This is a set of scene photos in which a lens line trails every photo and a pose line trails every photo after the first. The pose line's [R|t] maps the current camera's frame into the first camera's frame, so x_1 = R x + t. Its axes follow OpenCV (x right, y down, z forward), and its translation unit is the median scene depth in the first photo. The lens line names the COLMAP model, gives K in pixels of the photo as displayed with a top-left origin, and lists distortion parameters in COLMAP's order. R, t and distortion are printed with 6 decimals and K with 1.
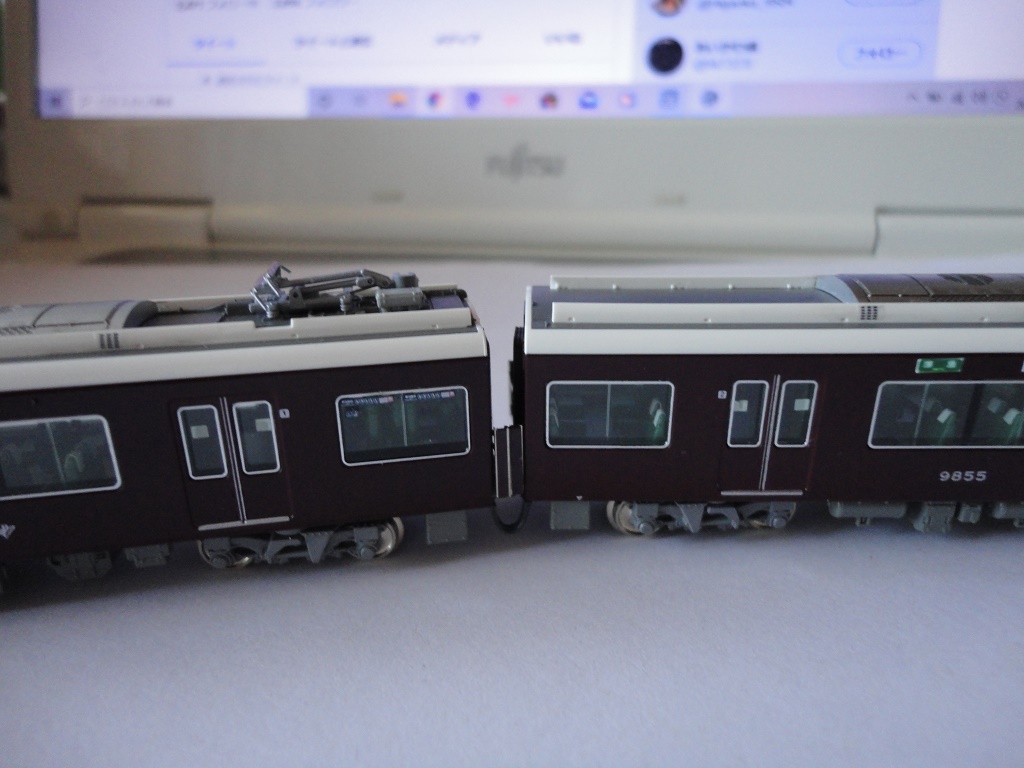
lens RADIAL K [[713.4, 0, 512.0], [0, 713.4, 384.0], [0, 0, 1]] dist [0.000219, -0.002294]
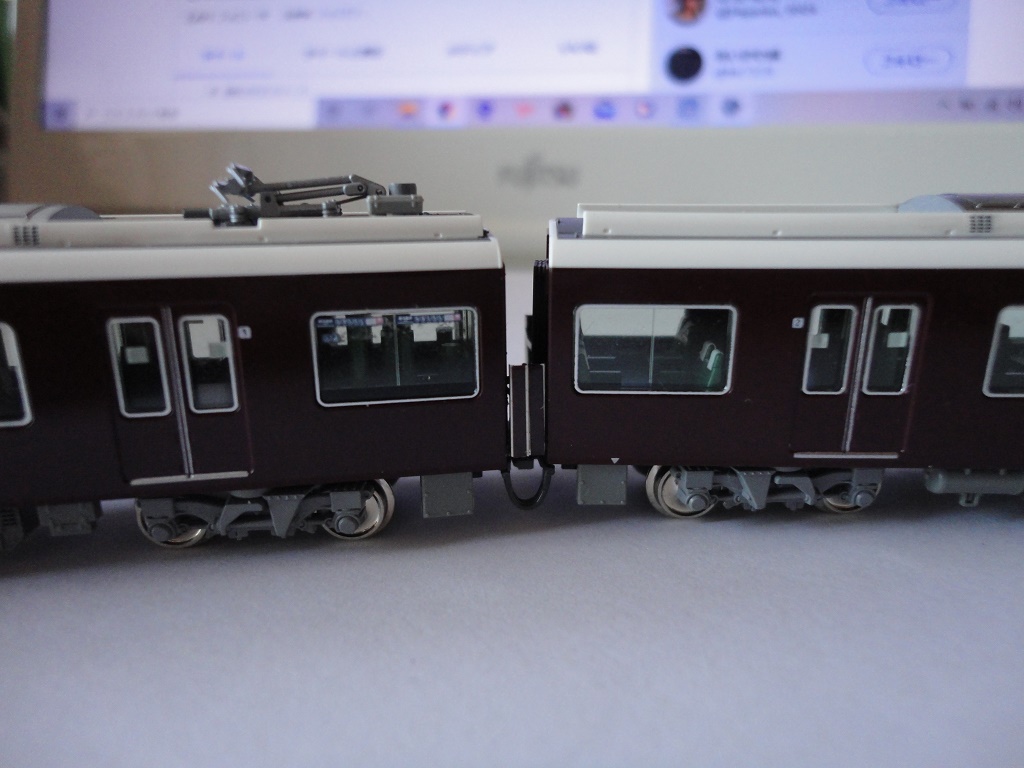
lens RADIAL K [[705.7, 0, 509.6], [0, 705.7, 381.9], [0, 0, 1]] dist [-0.002575, 0.002324]
pose [[0.999867, 0.010153, -0.012763, -0.014123], [-0.011206, 0.996292, -0.085307, 0.141000], [0.011850, 0.085438, 0.996273, 0.206082]]
